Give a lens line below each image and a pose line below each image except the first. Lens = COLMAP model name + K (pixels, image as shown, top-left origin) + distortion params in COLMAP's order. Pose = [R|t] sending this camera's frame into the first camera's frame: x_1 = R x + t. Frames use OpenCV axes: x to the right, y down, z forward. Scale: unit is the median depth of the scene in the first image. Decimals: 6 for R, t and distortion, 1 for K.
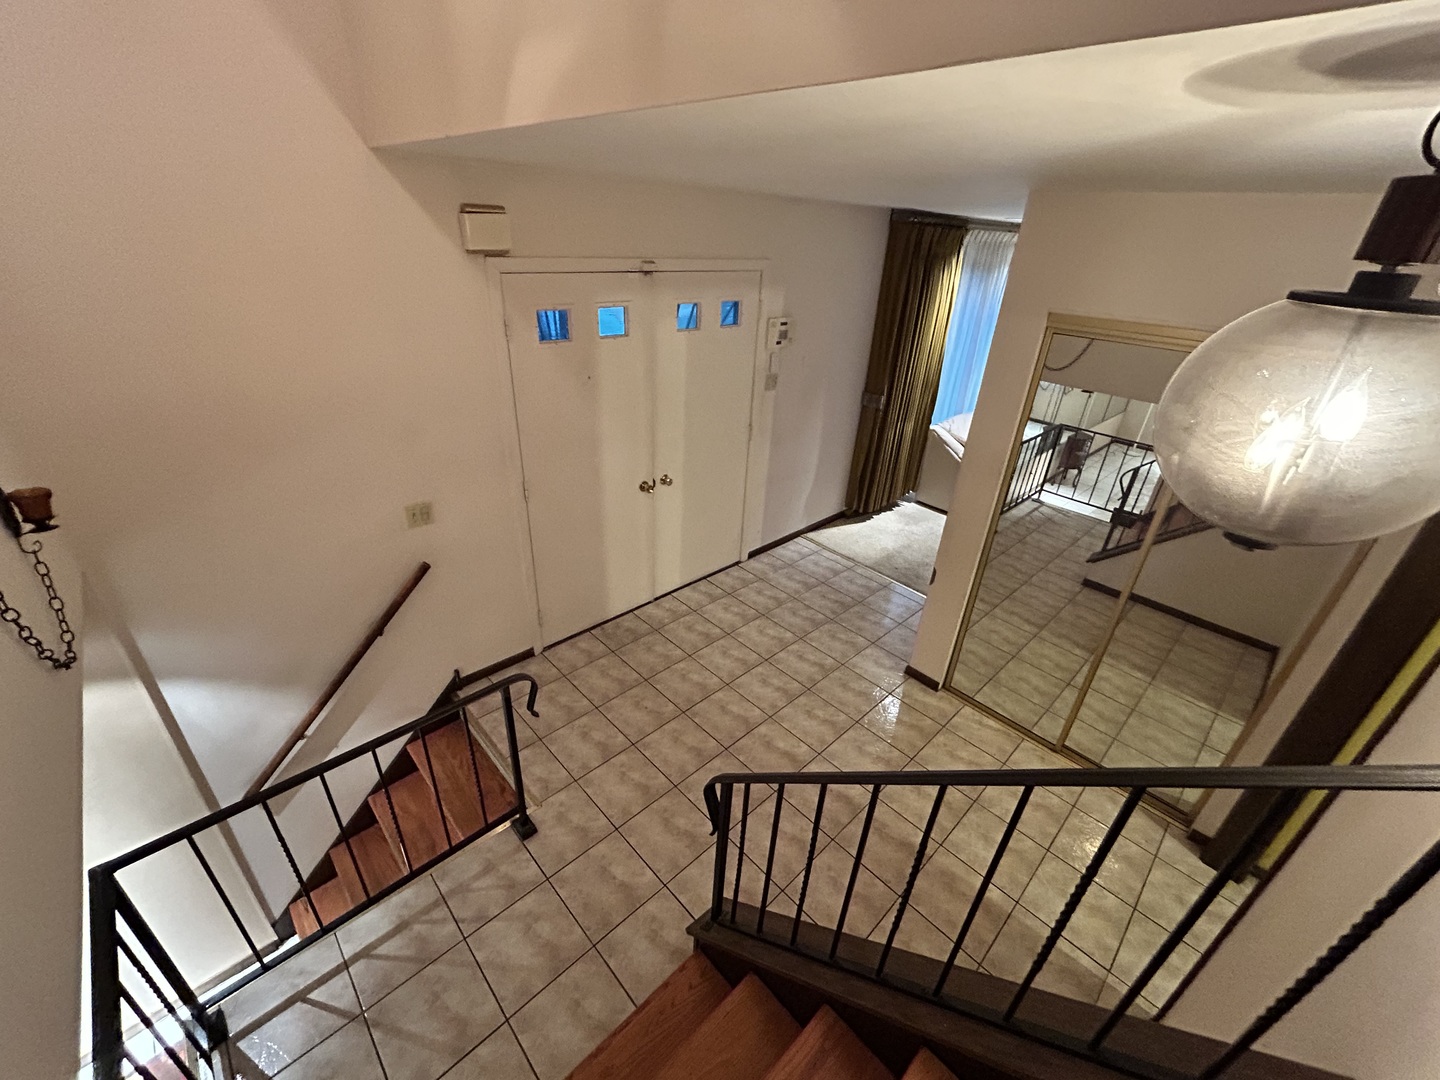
lens RADIAL K [[585.0, 0, 722.0], [0, 585.0, 537.4], [0, 0, 1]] dist [-0.002163, 0.000461]
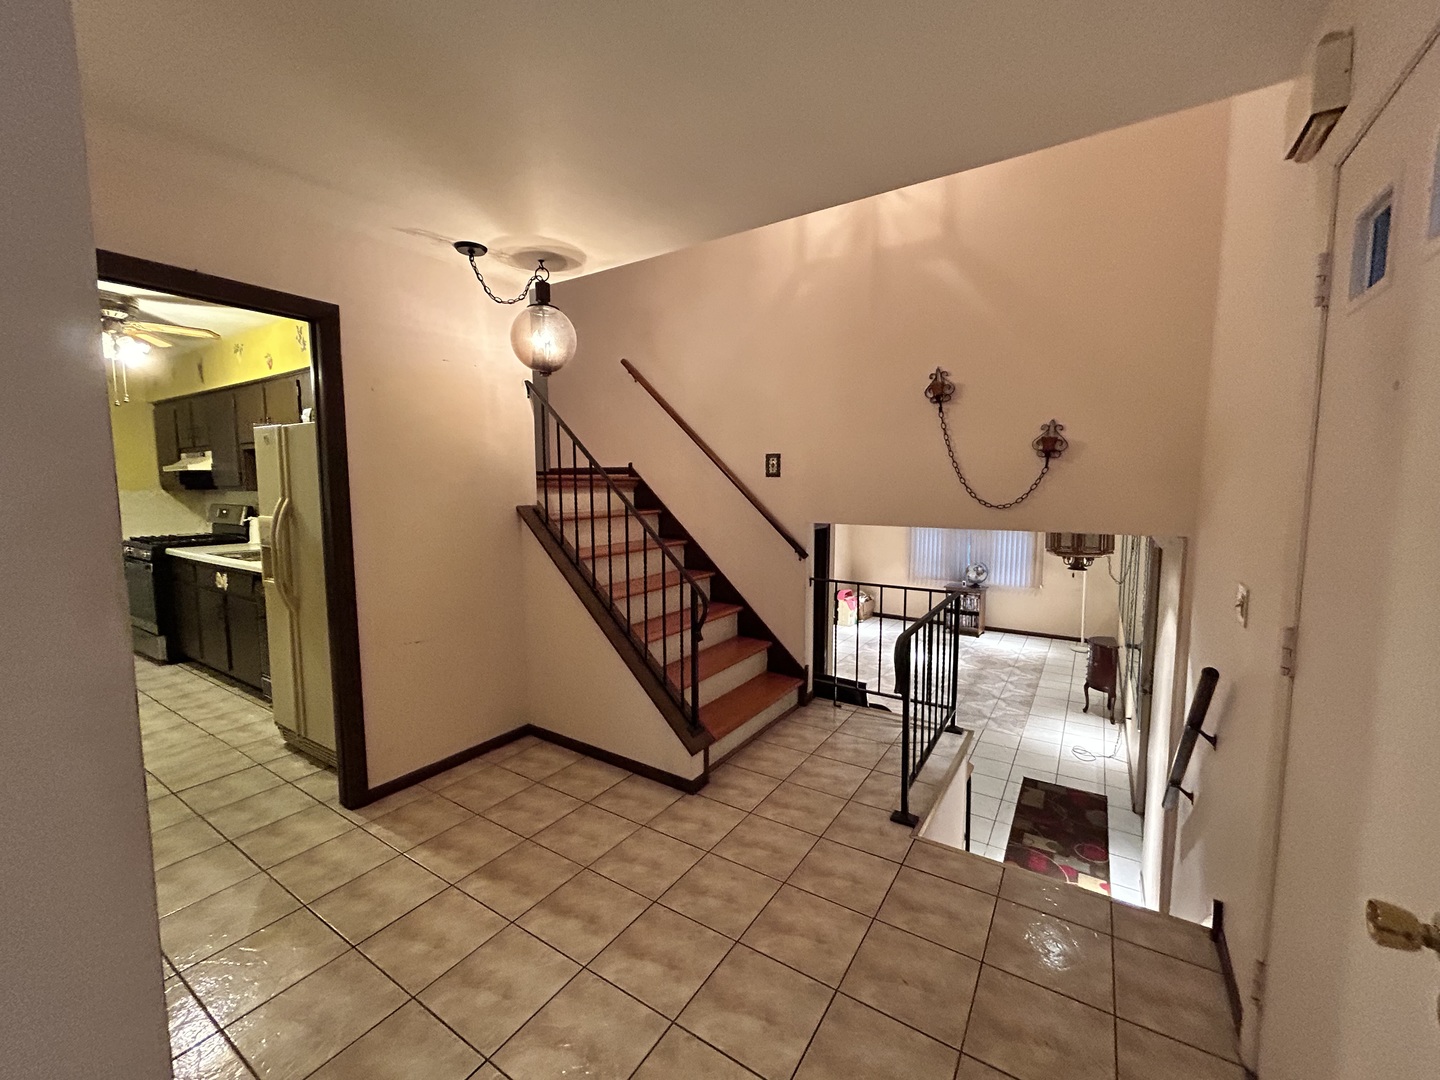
lens RADIAL K [[585.0, 0, 722.0], [0, 585.0, 537.4], [0, 0, 1]] dist [-0.002163, 0.000461]
pose [[-0.970902, -0.026146, -0.238046, 0.145988], [-0.150867, 0.838743, 0.523211, -0.260911], [0.185979, 0.543900, -0.818282, 1.008301]]
